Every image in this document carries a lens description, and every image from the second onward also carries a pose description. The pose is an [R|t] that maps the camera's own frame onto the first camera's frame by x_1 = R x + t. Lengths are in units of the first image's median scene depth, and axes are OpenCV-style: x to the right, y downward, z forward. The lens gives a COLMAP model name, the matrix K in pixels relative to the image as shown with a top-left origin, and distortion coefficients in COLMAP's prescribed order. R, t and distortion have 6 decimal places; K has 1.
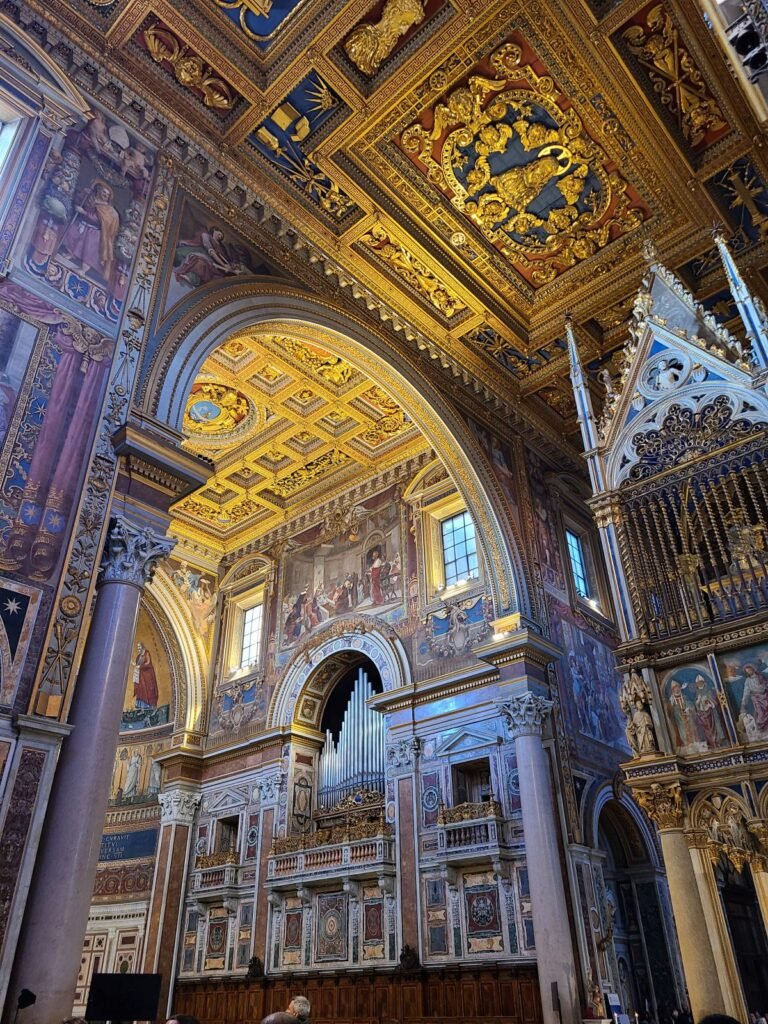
lens RADIAL K [[758.4, 0, 377.5], [0, 758.4, 505.0], [0, 0, 1]] dist [0.054692, -0.033240]
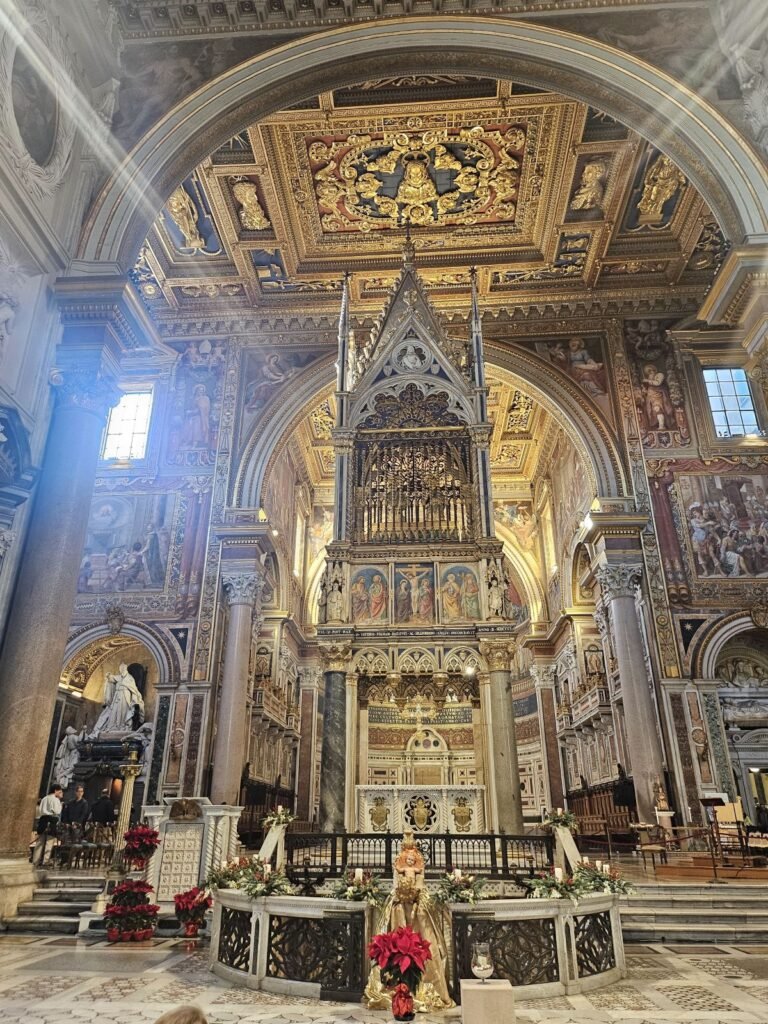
lens RADIAL K [[715.3, 0, 380.3], [0, 715.3, 503.4], [0, 0, 1]] dist [0.031222, 0.003190]
pose [[0.621321, -0.306825, -0.720984, 0.659110], [0.417122, 0.908445, -0.027139, 0.036240], [0.663302, -0.283876, 0.692420, 0.021698]]
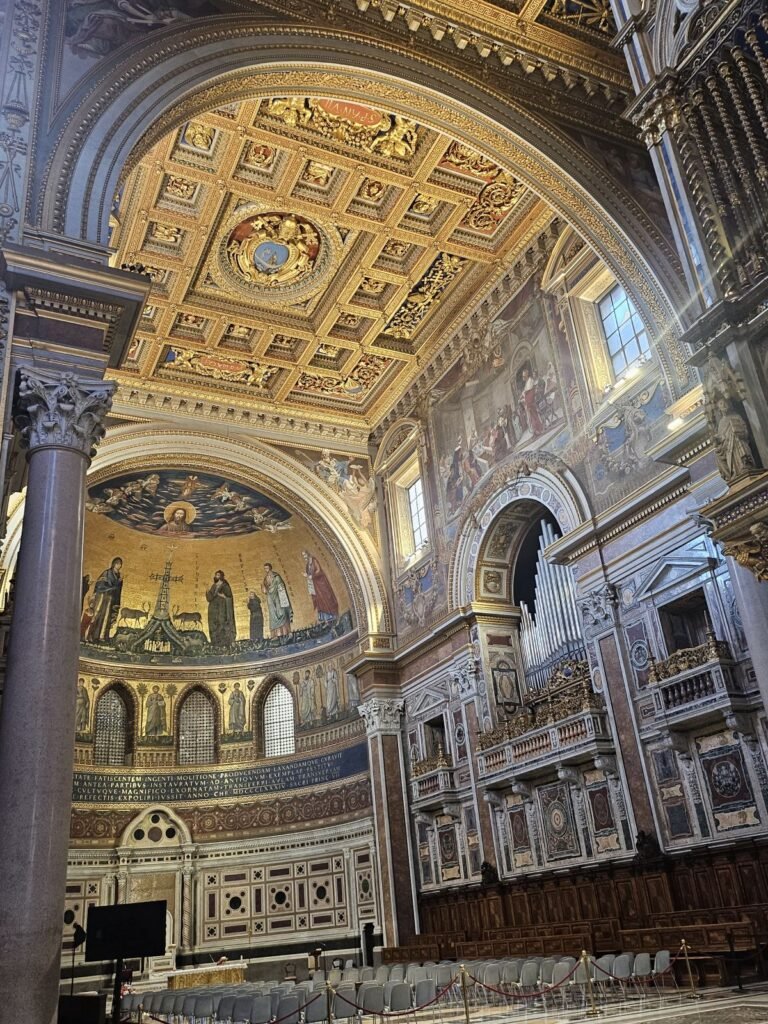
lens RADIAL K [[862.7, 0, 390.0], [0, 862.7, 531.0], [0, 0, 1]] dist [0.060840, -0.045405]
pose [[0.925294, -0.220063, -0.308876, 0.119562], [0.267767, 0.955837, 0.121145, 0.083972], [0.268575, -0.194802, 0.943356, 0.123007]]
